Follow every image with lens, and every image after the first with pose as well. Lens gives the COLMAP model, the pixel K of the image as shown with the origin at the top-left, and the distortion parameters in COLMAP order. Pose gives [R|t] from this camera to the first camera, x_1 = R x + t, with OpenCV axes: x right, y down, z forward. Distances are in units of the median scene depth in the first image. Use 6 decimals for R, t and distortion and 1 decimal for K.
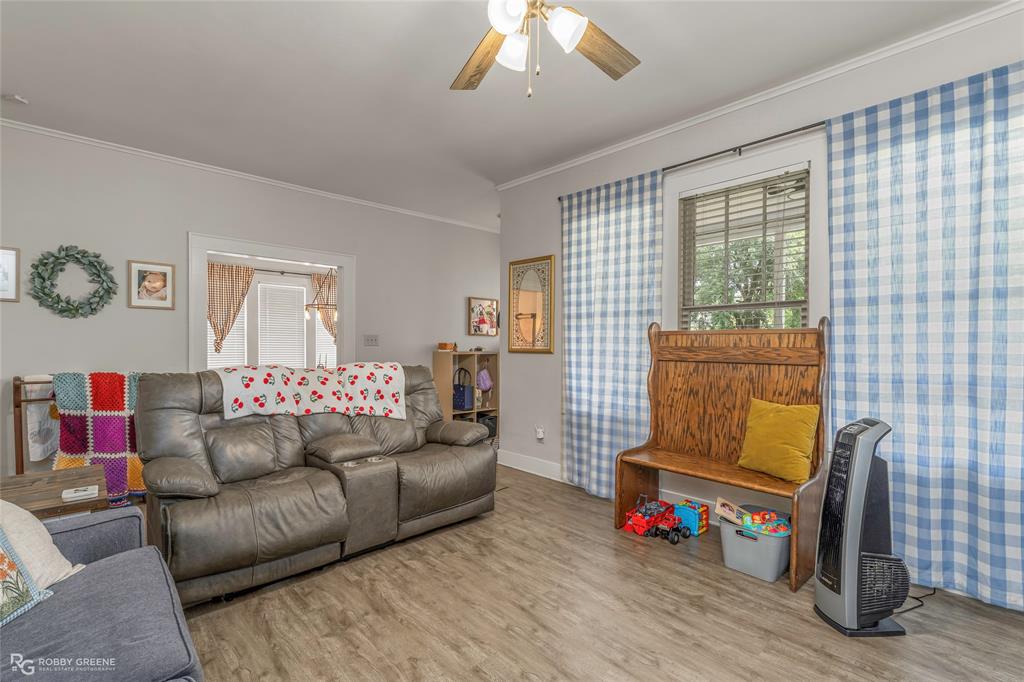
lens RADIAL K [[469.1, 0, 510.3], [0, 469.1, 347.4], [0, 0, 1]] dist [-0.000471, -0.000085]
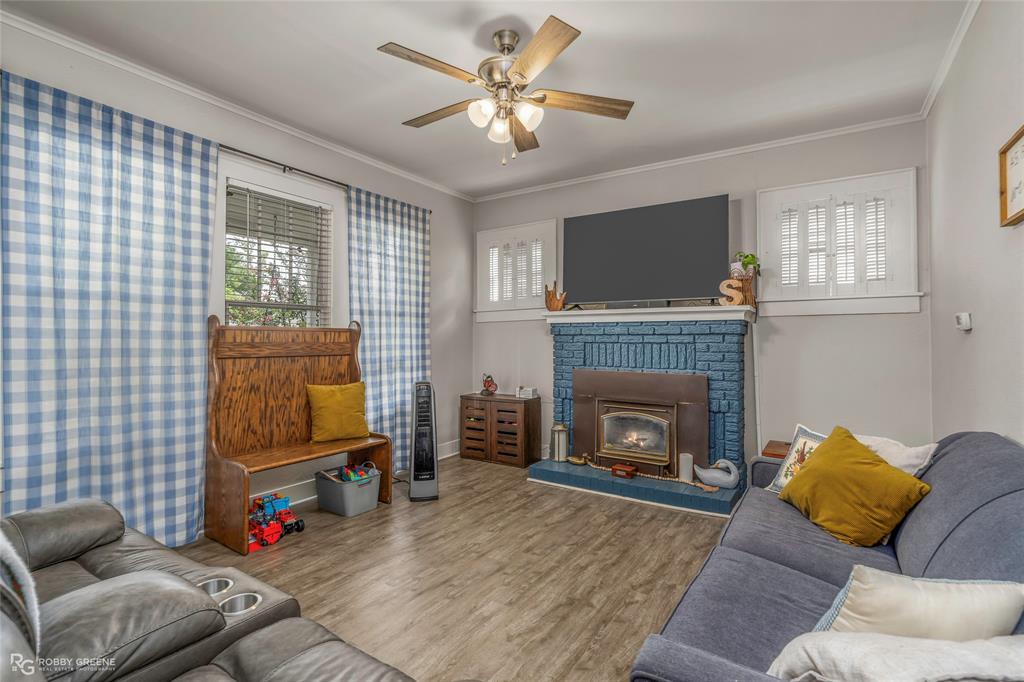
lens RADIAL K [[478.3, 0, 512.5], [0, 478.3, 328.9], [0, 0, 1]] dist [-0.000977, 0.000048]
pose [[-0.233783, 0.017890, 0.972124, -0.751488], [0.004497, 0.999840, -0.017318, -0.010689], [-0.972278, 0.000323, -0.233826, 0.734681]]
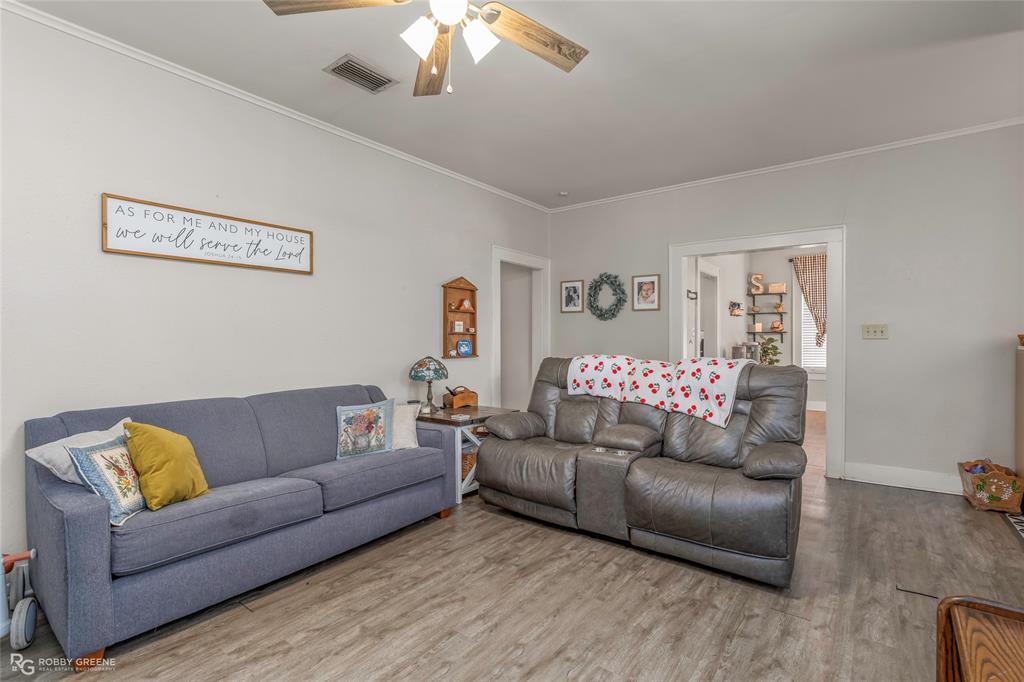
lens RADIAL K [[470.5, 0, 514.4], [0, 470.5, 337.2], [0, 0, 1]] dist [-0.002863, -0.000251]
pose [[0.159990, -0.003348, -0.987113, 0.593076], [-0.005221, 0.999977, -0.004238, -0.001419], [0.987105, 0.005832, 0.159969, 0.549816]]
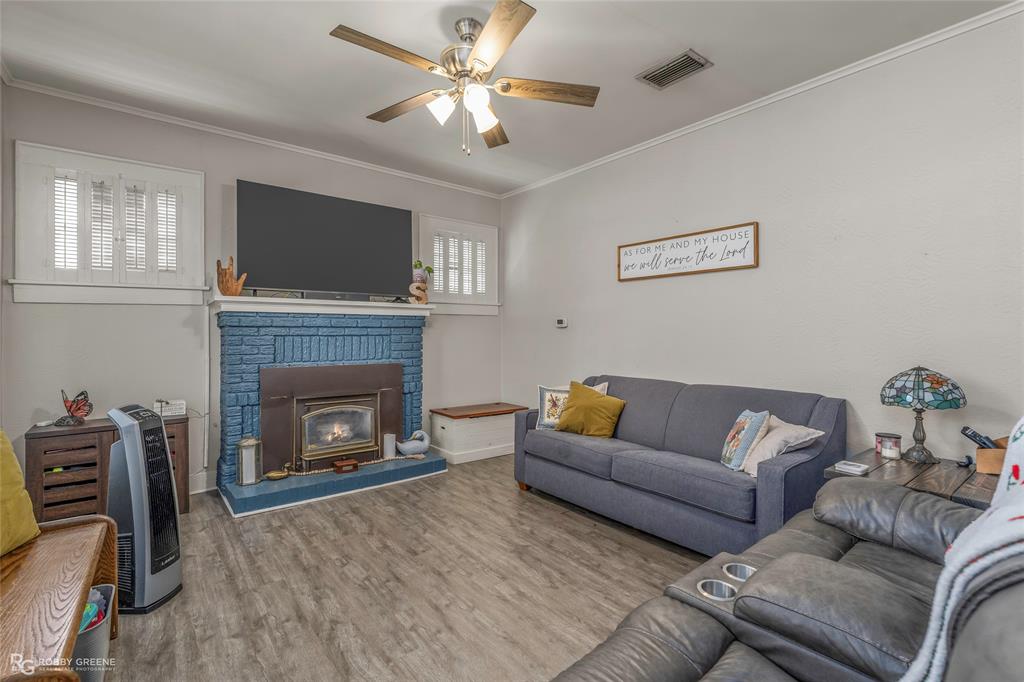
lens RADIAL K [[465.2, 0, 512.5], [0, 465.2, 329.3], [0, 0, 1]] dist [-0.001968, -0.000250]
pose [[-0.996847, -0.002584, 0.079302, -0.113646], [-0.002408, 0.999994, 0.002311, -0.014383], [-0.079307, 0.002113, -0.996848, 1.320135]]
